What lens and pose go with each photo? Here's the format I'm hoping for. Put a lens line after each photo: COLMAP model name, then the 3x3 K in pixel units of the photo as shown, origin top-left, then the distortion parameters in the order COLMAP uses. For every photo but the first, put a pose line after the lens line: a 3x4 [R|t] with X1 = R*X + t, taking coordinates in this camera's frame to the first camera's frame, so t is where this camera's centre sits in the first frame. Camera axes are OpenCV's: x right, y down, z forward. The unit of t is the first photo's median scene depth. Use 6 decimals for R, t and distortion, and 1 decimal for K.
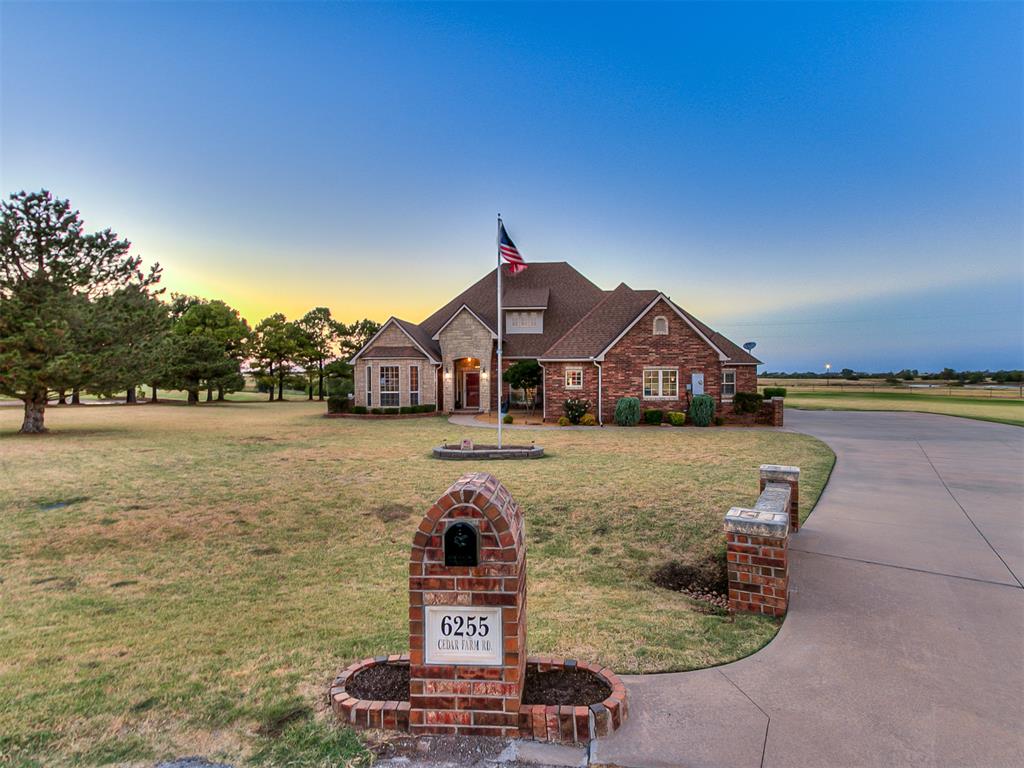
lens RADIAL K [[506.8, 0, 524.9], [0, 506.8, 424.7], [0, 0, 1]] dist [0.000599, 0.000642]
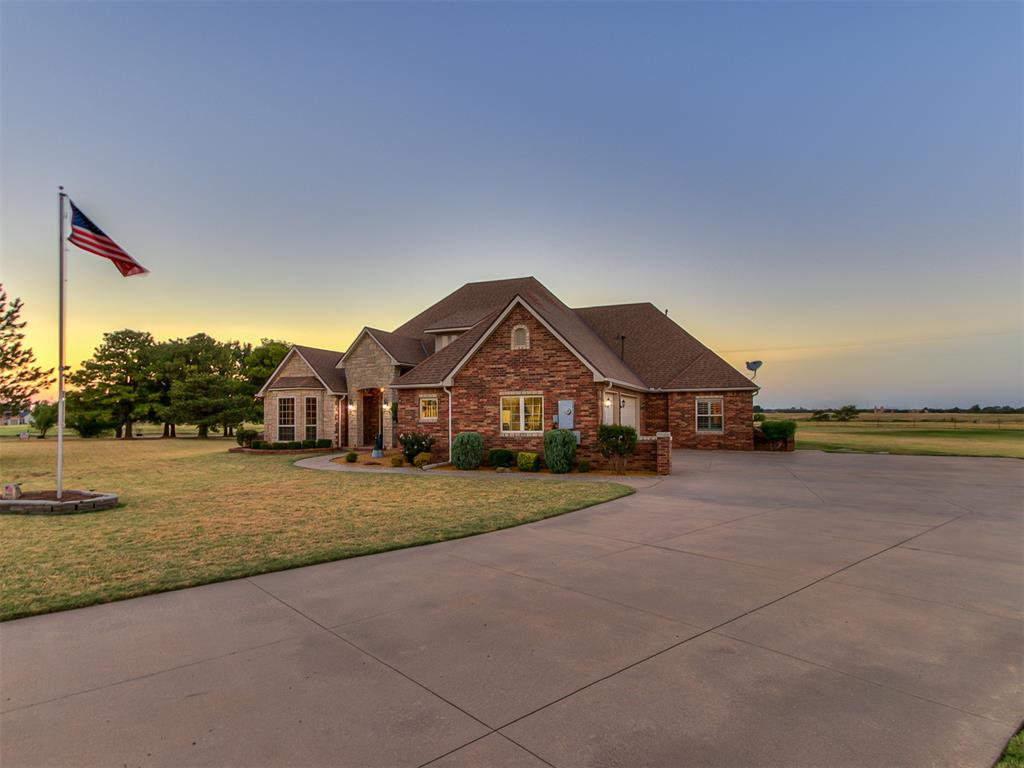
lens RADIAL K [[506.8, 0, 524.9], [0, 506.8, 424.7], [0, 0, 1]] dist [0.000599, 0.000642]
pose [[0.960868, 0.000700, -0.277006, 0.465205], [-0.020872, 0.997337, -0.069879, -0.012922], [0.276219, 0.072926, 0.958324, 0.275133]]
